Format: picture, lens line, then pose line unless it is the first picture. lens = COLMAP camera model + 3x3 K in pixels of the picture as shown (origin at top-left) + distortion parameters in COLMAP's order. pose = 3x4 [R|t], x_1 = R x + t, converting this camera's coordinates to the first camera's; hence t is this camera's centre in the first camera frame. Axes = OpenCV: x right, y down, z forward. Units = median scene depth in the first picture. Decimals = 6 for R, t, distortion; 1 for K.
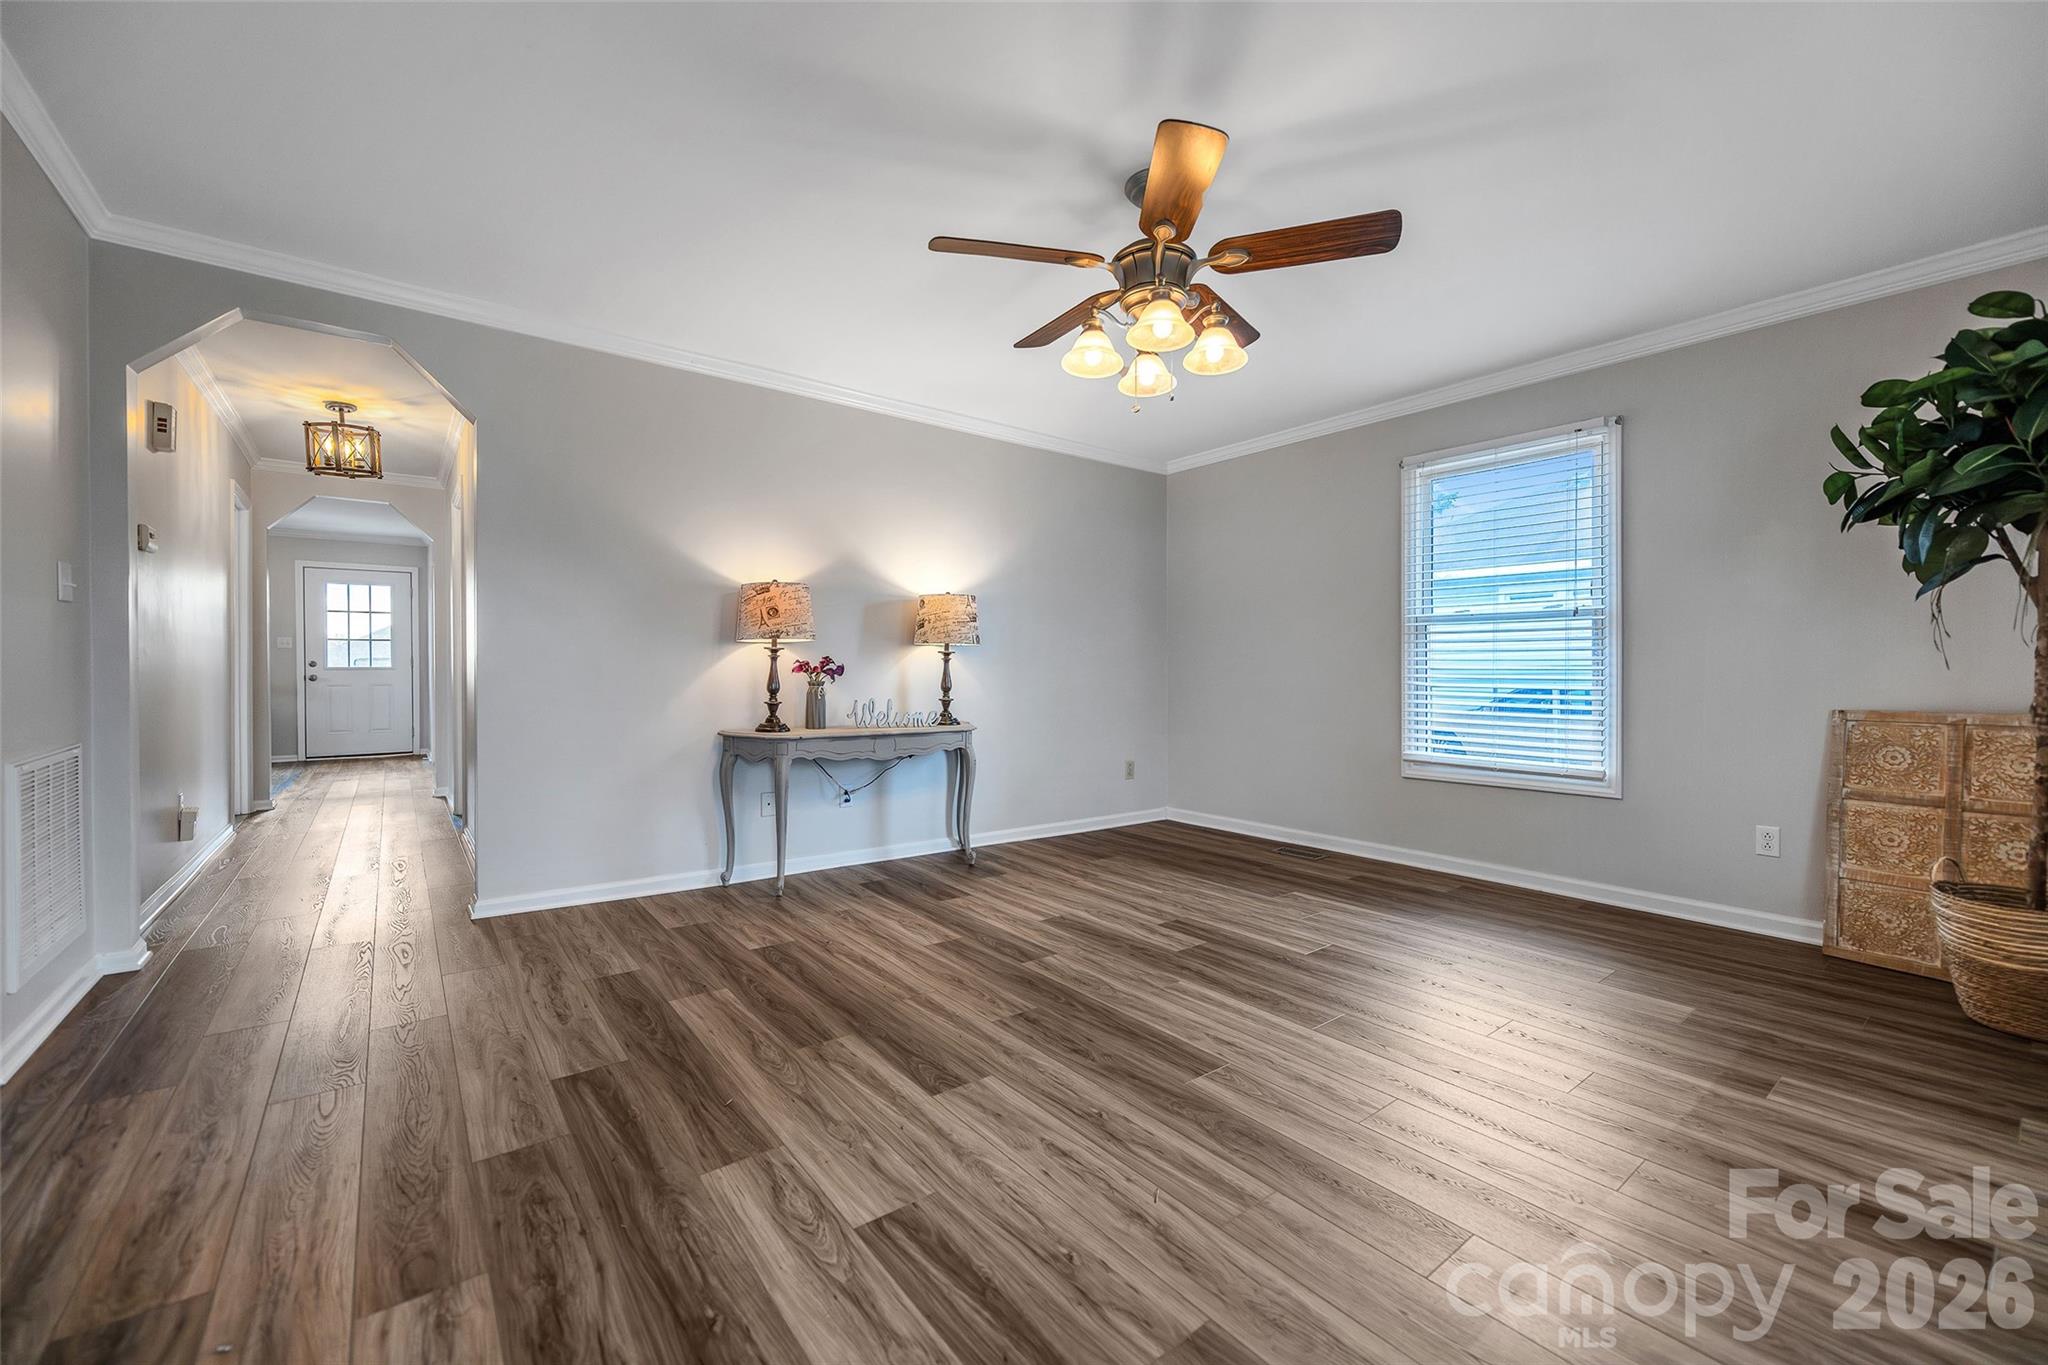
lens RADIAL K [[782.7, 0, 1028.8], [0, 782.7, 674.8], [0, 0, 1]] dist [-0.000644, -0.000330]
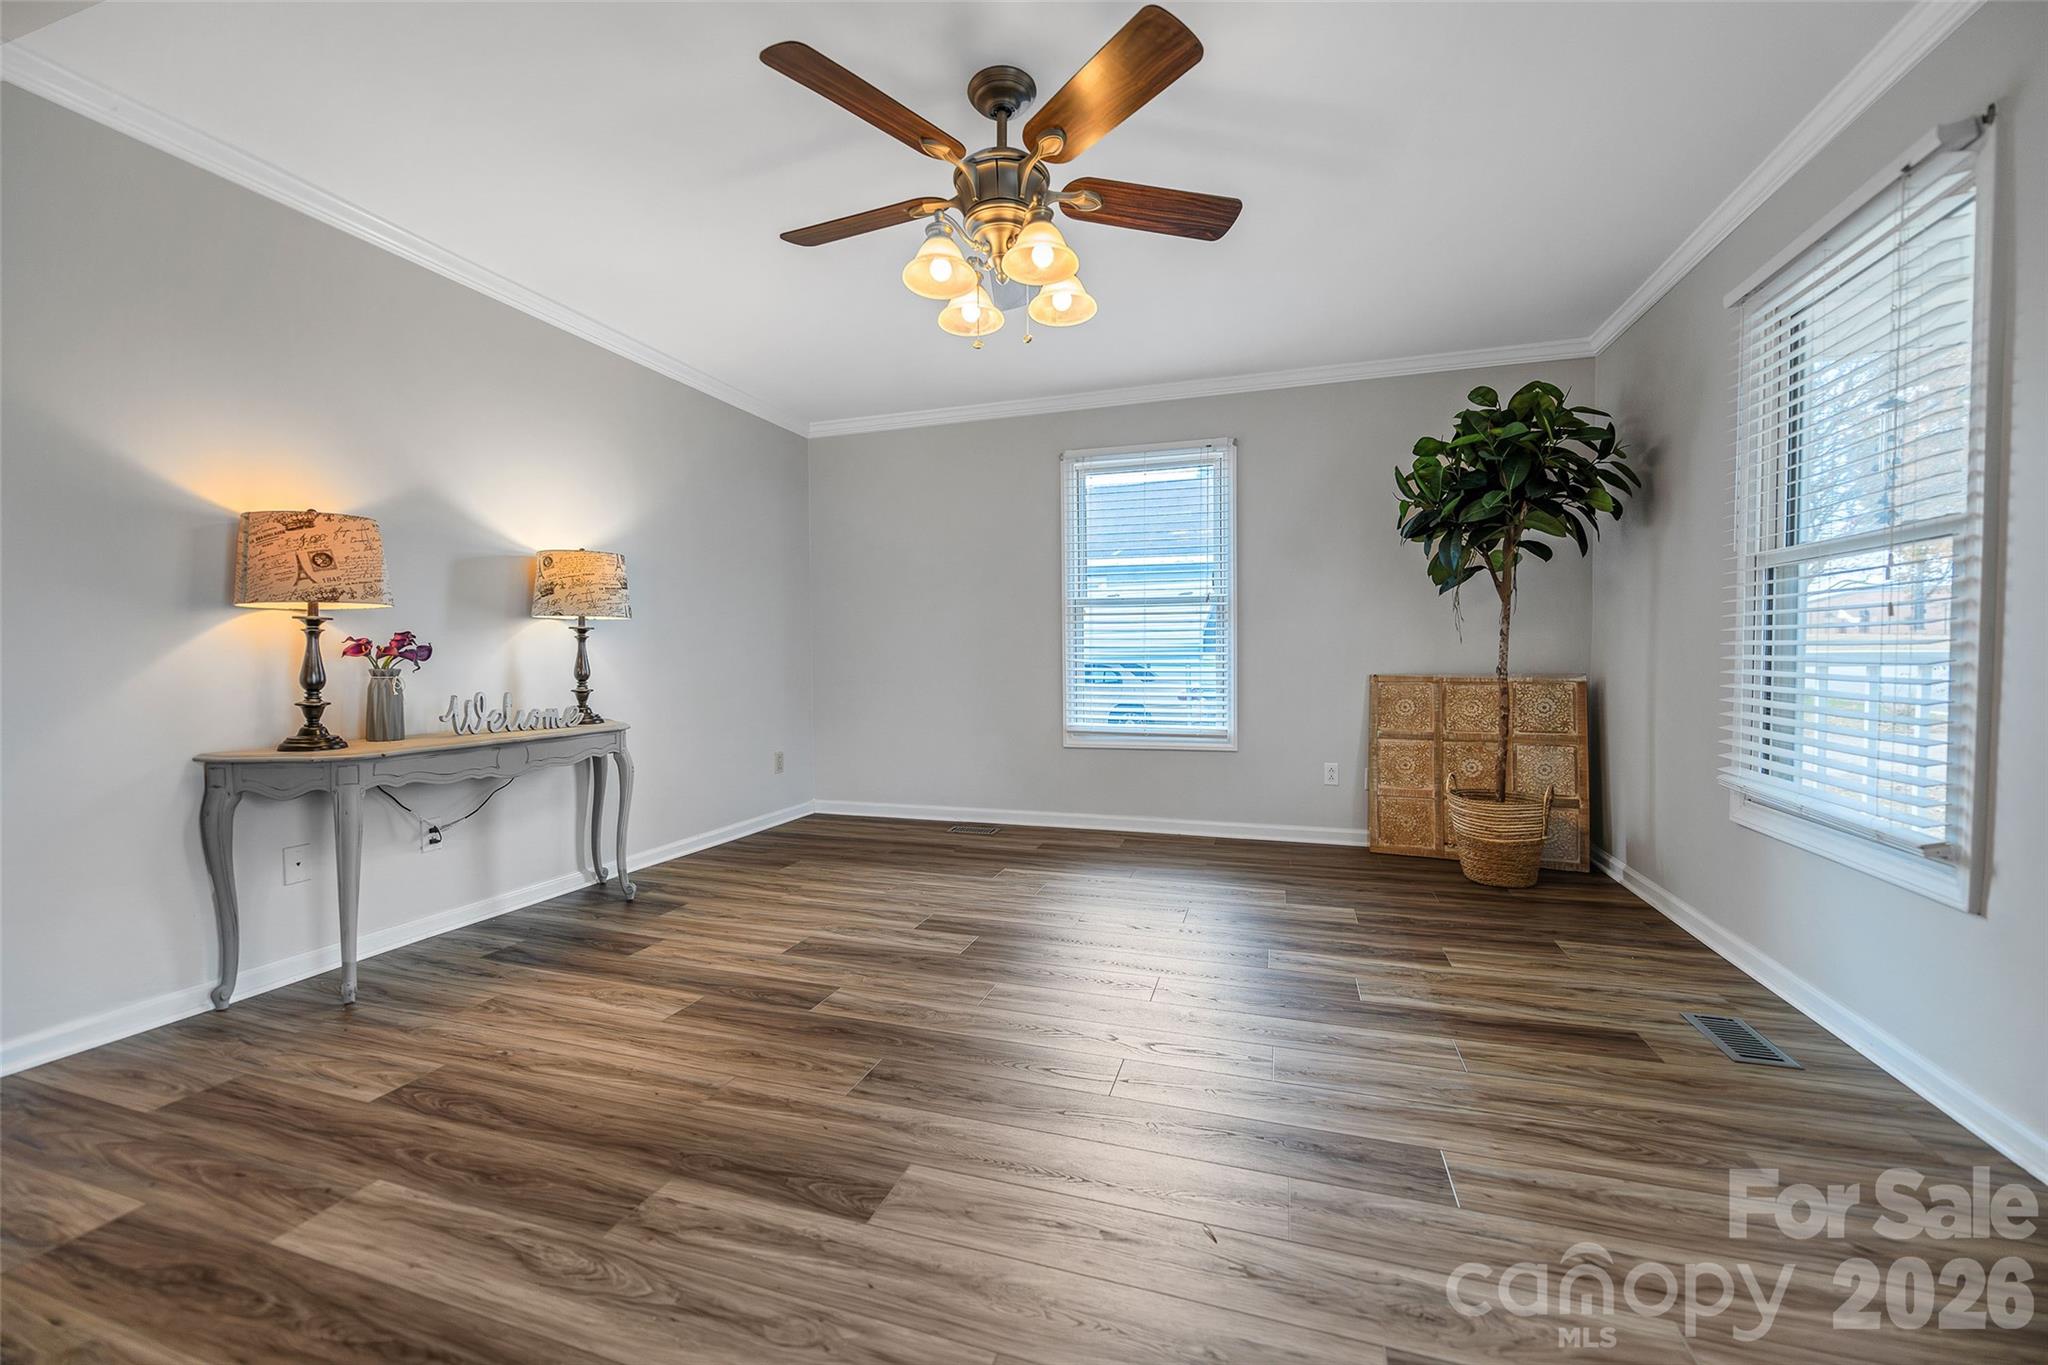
lens RADIAL K [[782.7, 0, 1028.8], [0, 782.7, 674.8], [0, 0, 1]] dist [-0.000644, -0.000330]
pose [[0.834558, -0.023798, 0.550406, -0.207942], [0.011908, 0.999612, 0.025165, 0.003174], [-0.550792, -0.014447, 0.834518, 0.165029]]
